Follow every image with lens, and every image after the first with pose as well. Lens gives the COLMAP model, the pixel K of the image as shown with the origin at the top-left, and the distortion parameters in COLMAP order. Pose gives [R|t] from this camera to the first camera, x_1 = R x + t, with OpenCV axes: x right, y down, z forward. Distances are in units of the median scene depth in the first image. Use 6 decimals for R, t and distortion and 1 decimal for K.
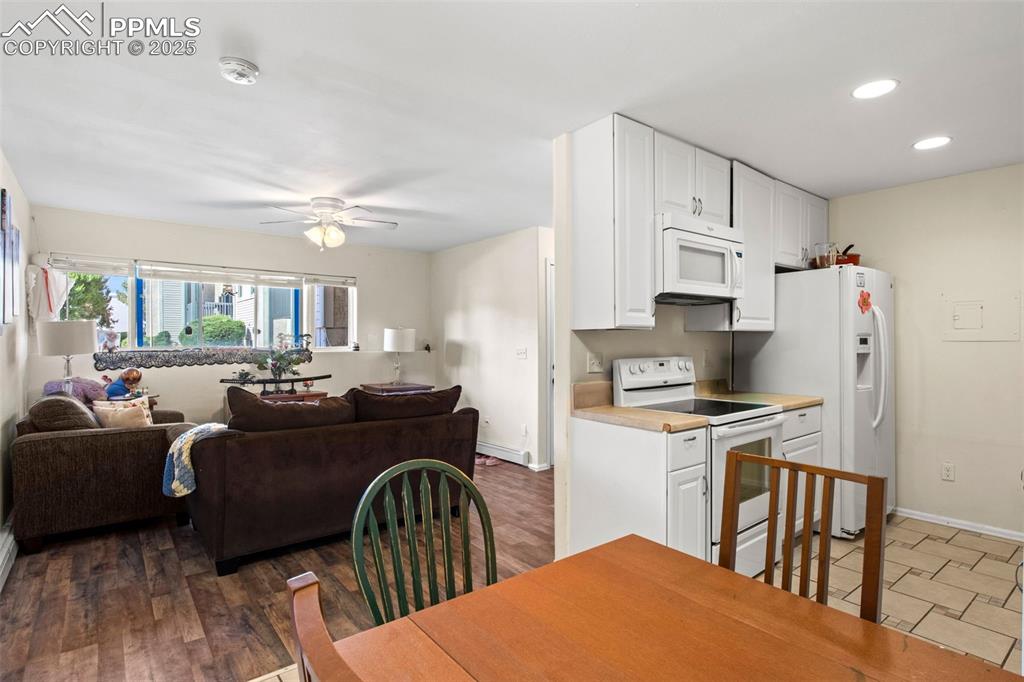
lens RADIAL K [[509.4, 0, 517.1], [0, 509.4, 348.2], [0, 0, 1]] dist [-0.013067, 0.001698]
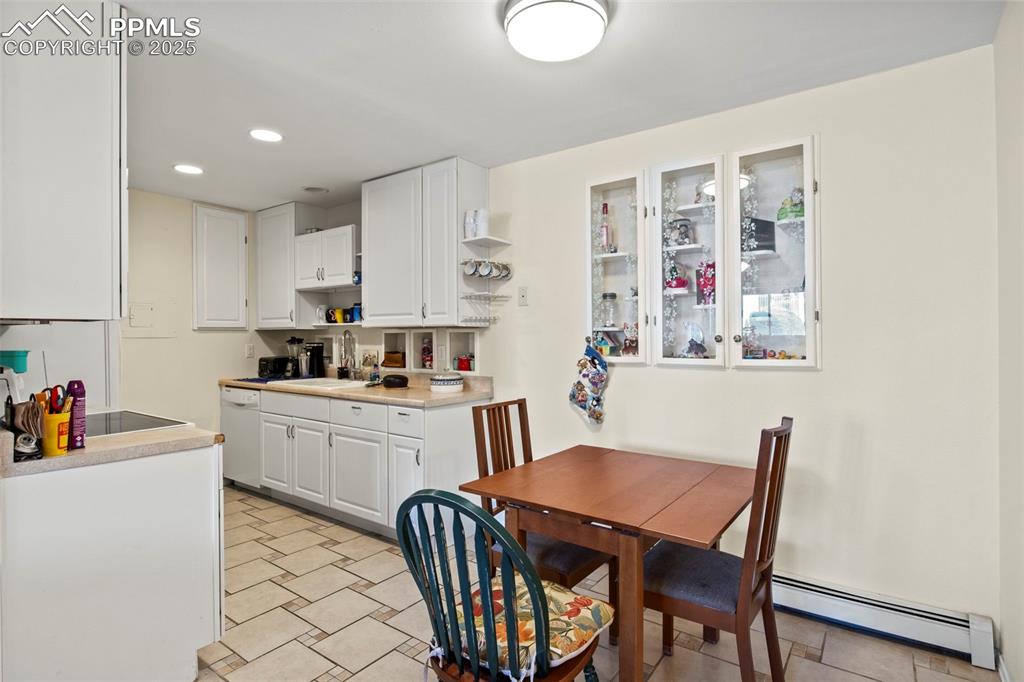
lens RADIAL K [[509.4, 0, 509.4], [0, 509.4, 337.6], [0, 0, 1]] dist [-0.013067, 0.001698]
pose [[-0.259834, -0.000404, 0.965653, -0.469942], [0.014714, 0.999882, 0.004378, -0.007733], [-0.965541, 0.015346, -0.259797, 0.539468]]
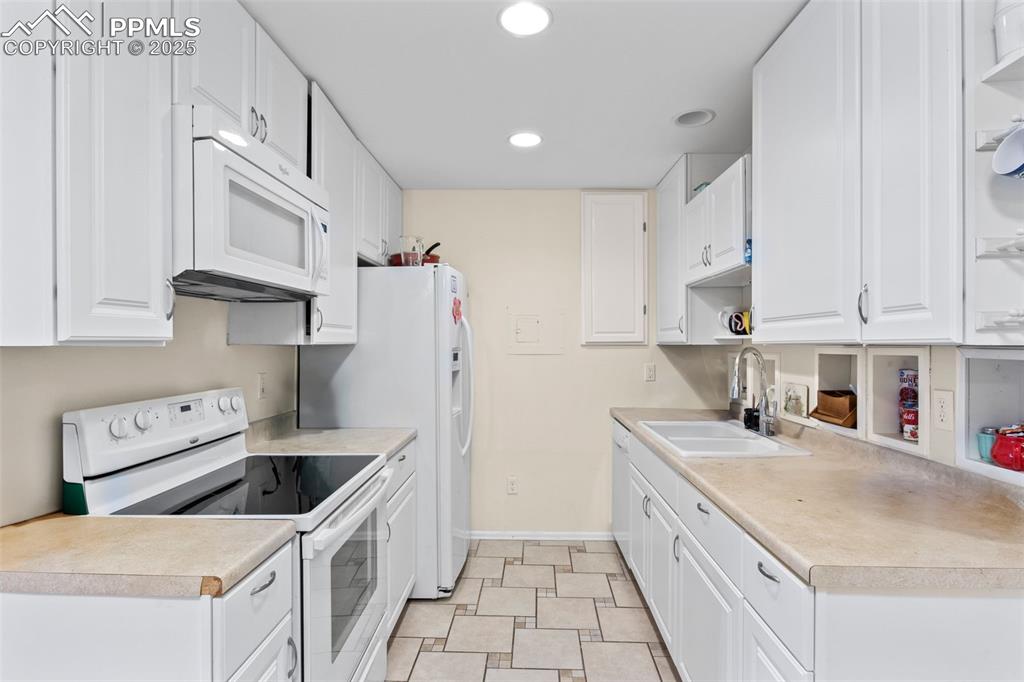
lens RADIAL K [[509.4, 0, 515.4], [0, 509.4, 345.4], [0, 0, 1]] dist [-0.013067, 0.001698]
pose [[0.643503, 0.000806, 0.765443, 0.098445], [0.007551, 0.999944, -0.007401, -0.027000], [-0.765406, 0.010542, 0.643461, 0.387796]]
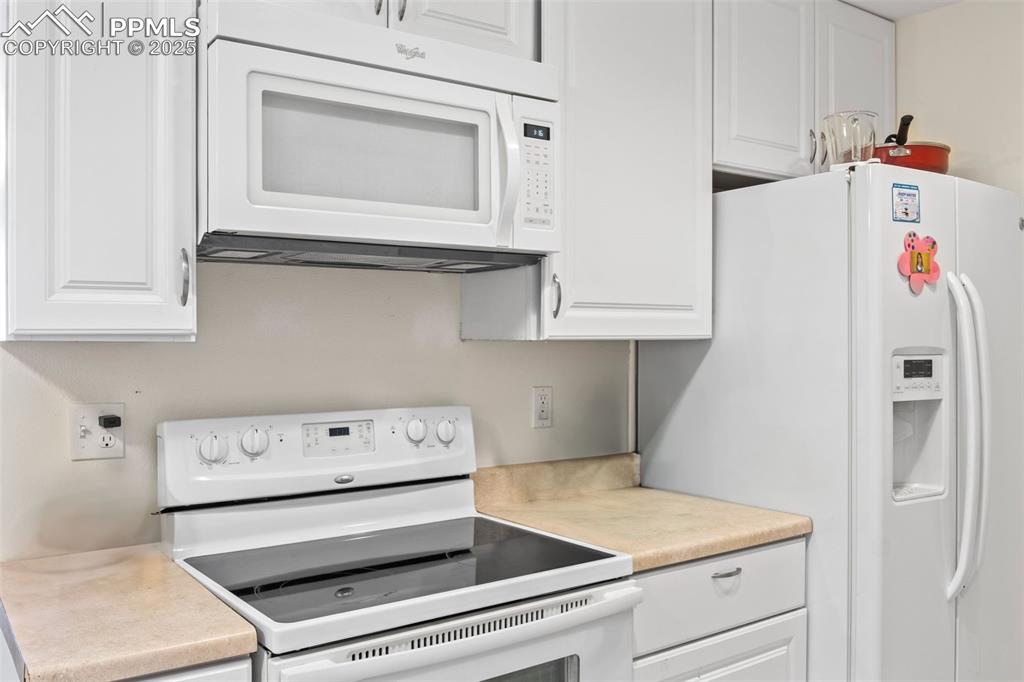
lens RADIAL K [[862.0, 0, 516.2], [0, 862.0, 344.9], [0, 0, 1]] dist [-0.039909, -0.008604]
pose [[0.999051, 0.003559, -0.043416, 0.432913], [-0.003833, 0.999973, -0.006215, -0.027183], [0.043392, 0.006376, 0.999038, 0.375072]]
